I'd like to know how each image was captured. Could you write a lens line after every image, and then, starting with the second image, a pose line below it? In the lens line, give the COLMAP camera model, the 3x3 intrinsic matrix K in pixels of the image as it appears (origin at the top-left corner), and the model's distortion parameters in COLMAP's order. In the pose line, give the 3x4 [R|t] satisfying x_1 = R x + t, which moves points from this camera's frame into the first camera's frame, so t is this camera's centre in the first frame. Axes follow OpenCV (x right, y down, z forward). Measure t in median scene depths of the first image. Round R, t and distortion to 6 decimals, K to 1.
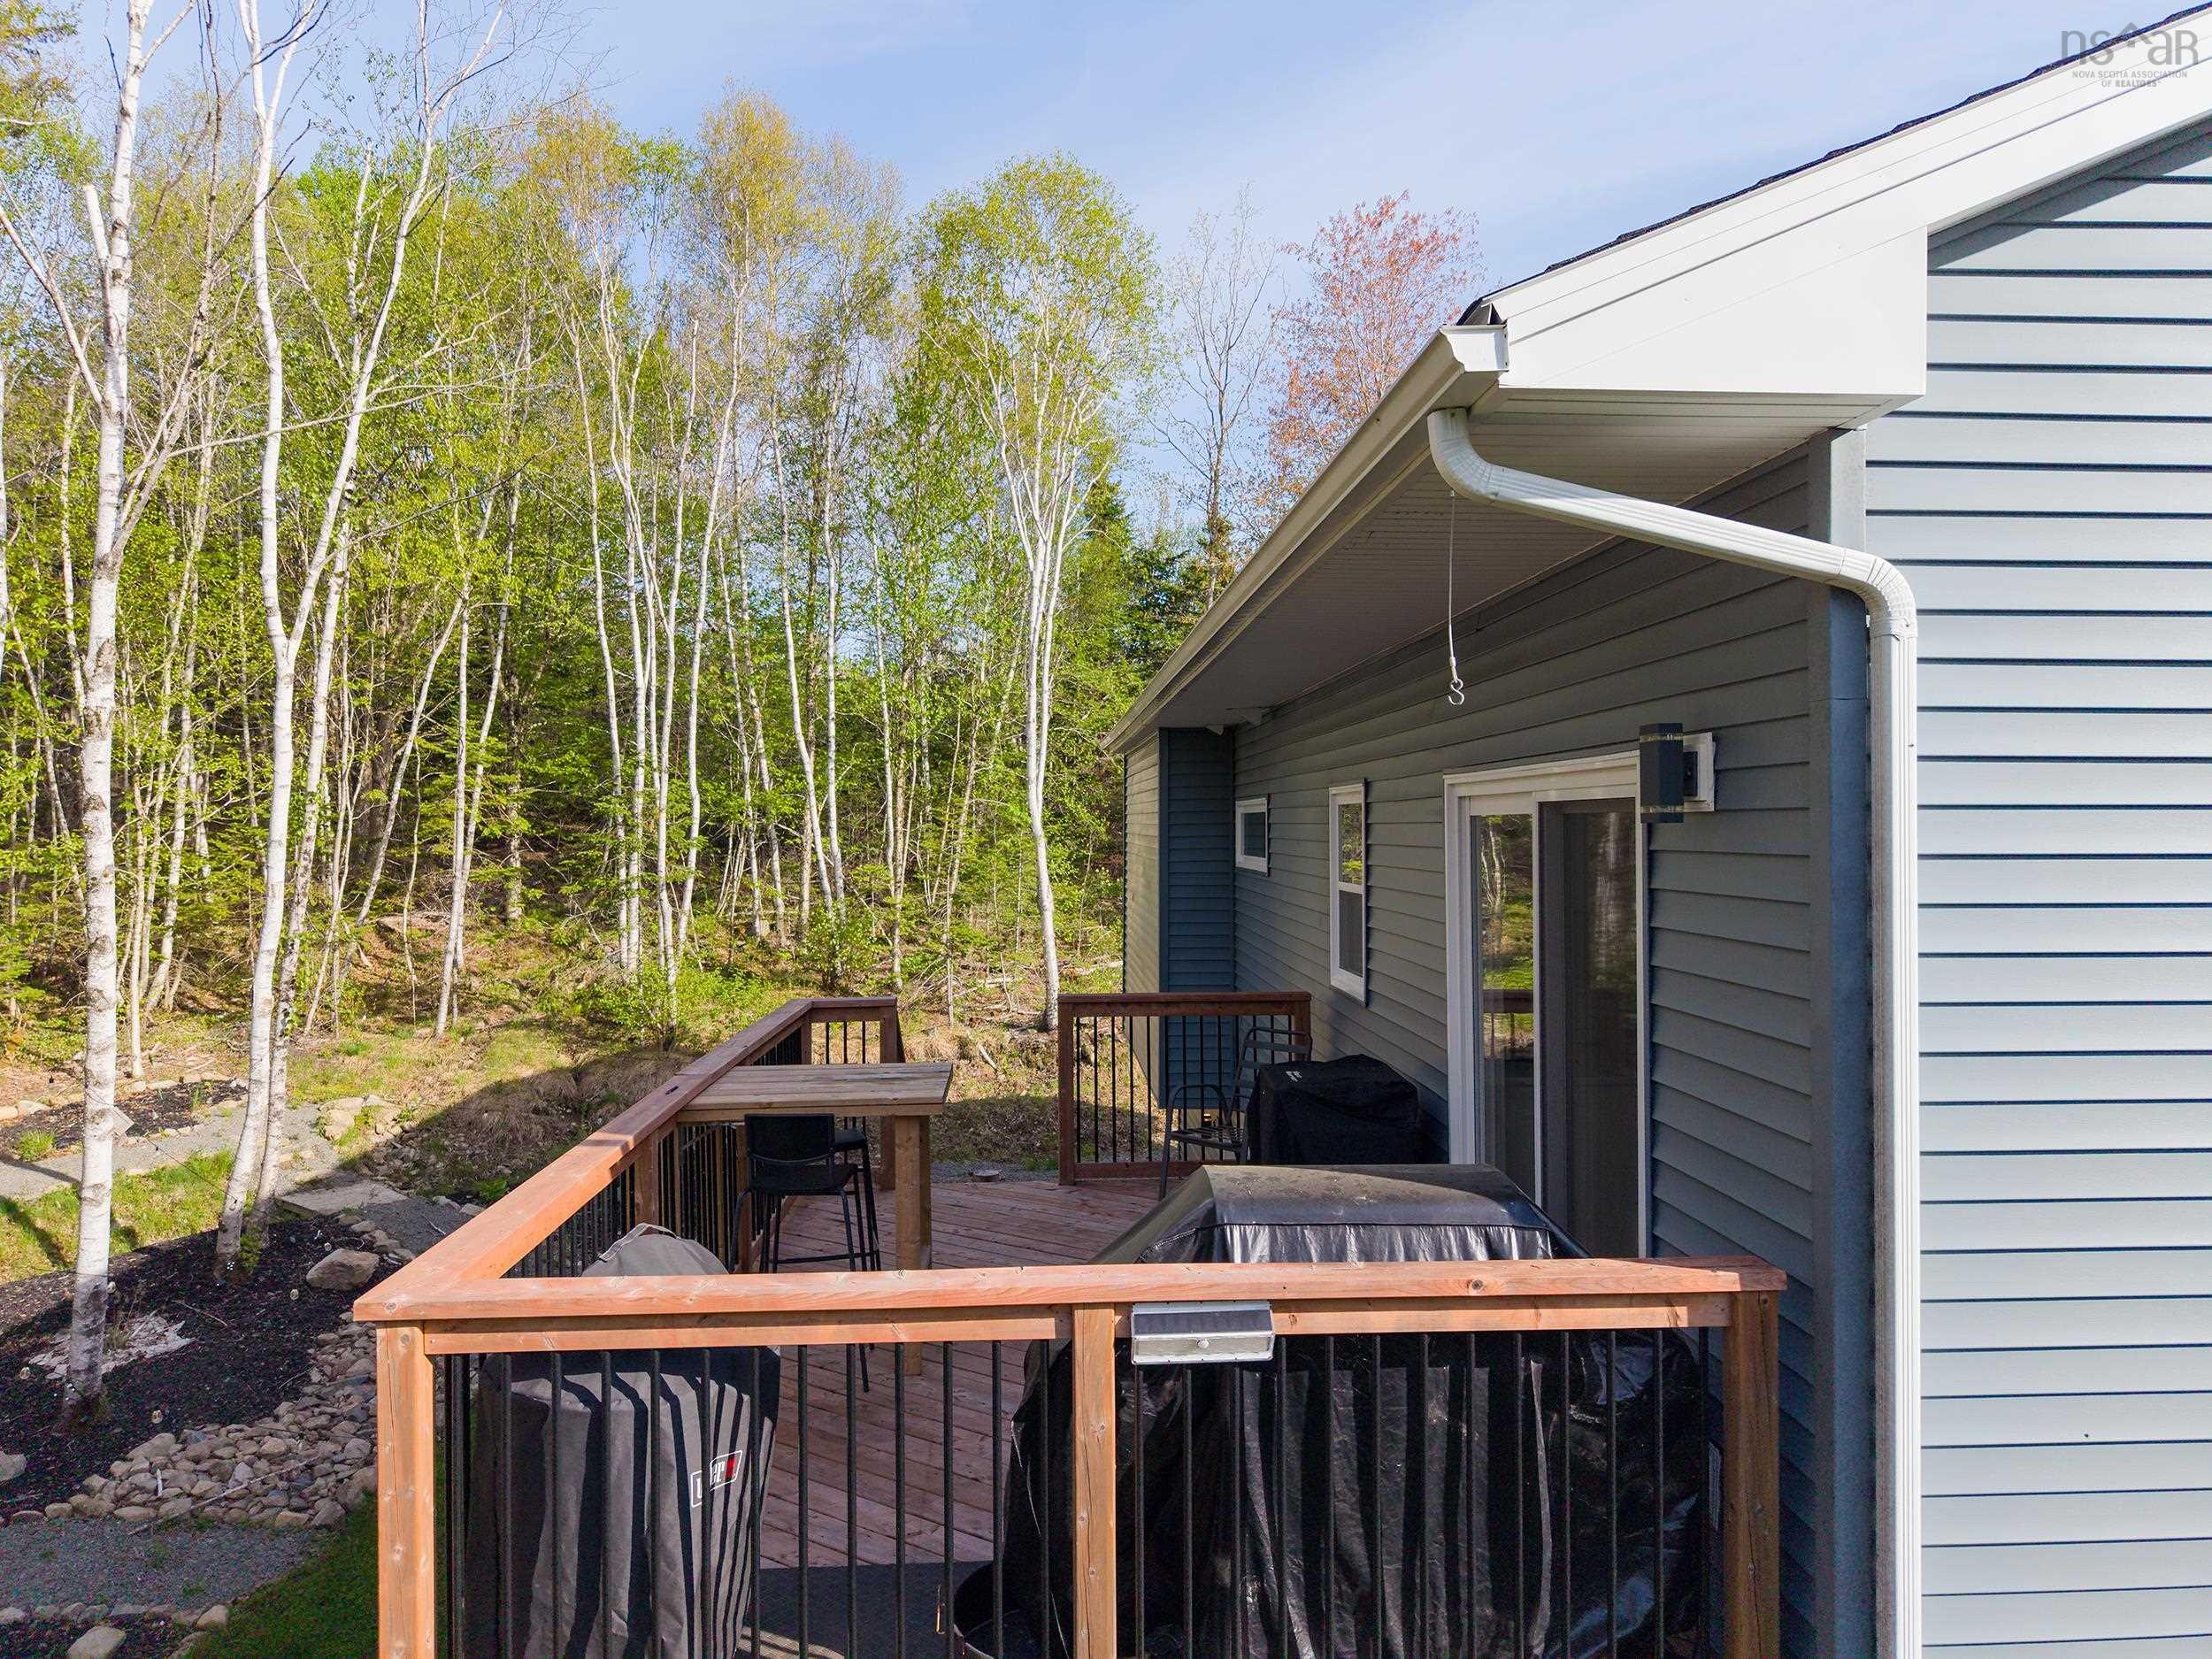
lens RADIAL K [[1517.2, 0, 1109.0], [0, 1517.2, 849.9], [0, 0, 1]] dist [0.047429, -0.049762]
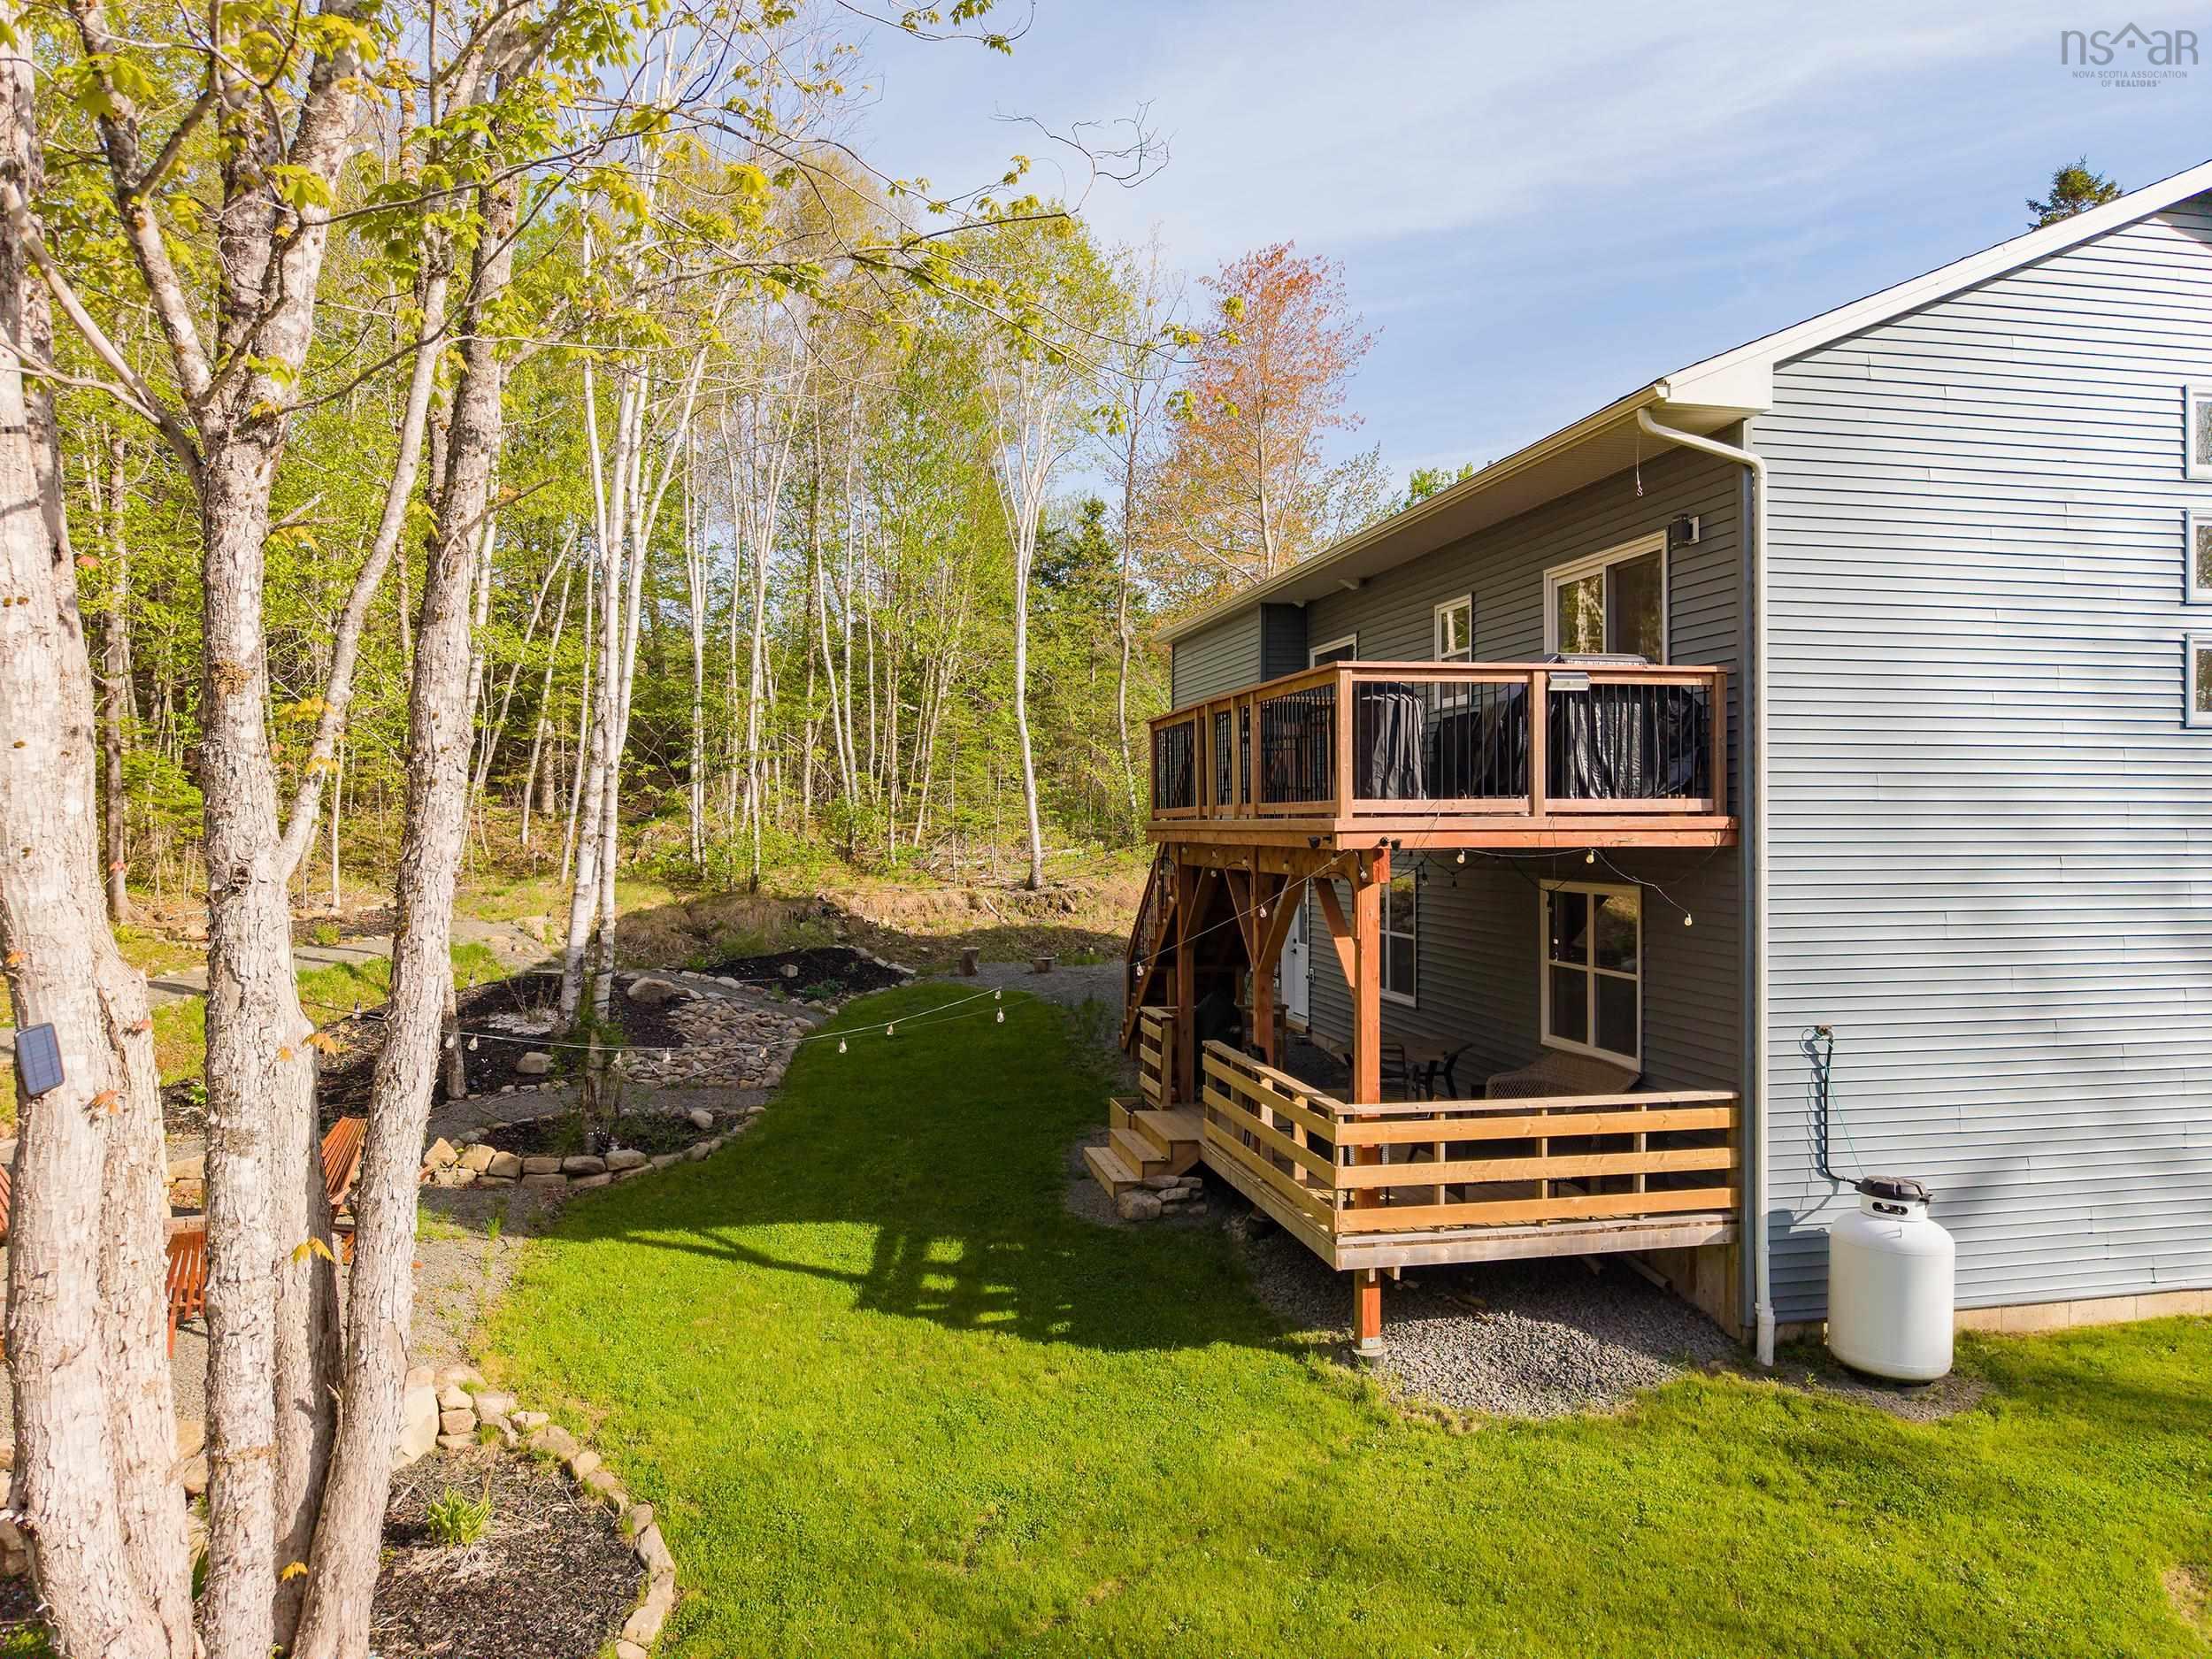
lens RADIAL K [[1517.2, 0, 1109.0], [0, 1517.2, 849.9], [0, 0, 1]] dist [0.047429, -0.049762]
pose [[0.987242, -0.001057, 0.159221, -1.454654], [0.000696, 0.999997, 0.002321, 0.671338], [-0.159223, -0.002180, 0.987240, -2.123071]]
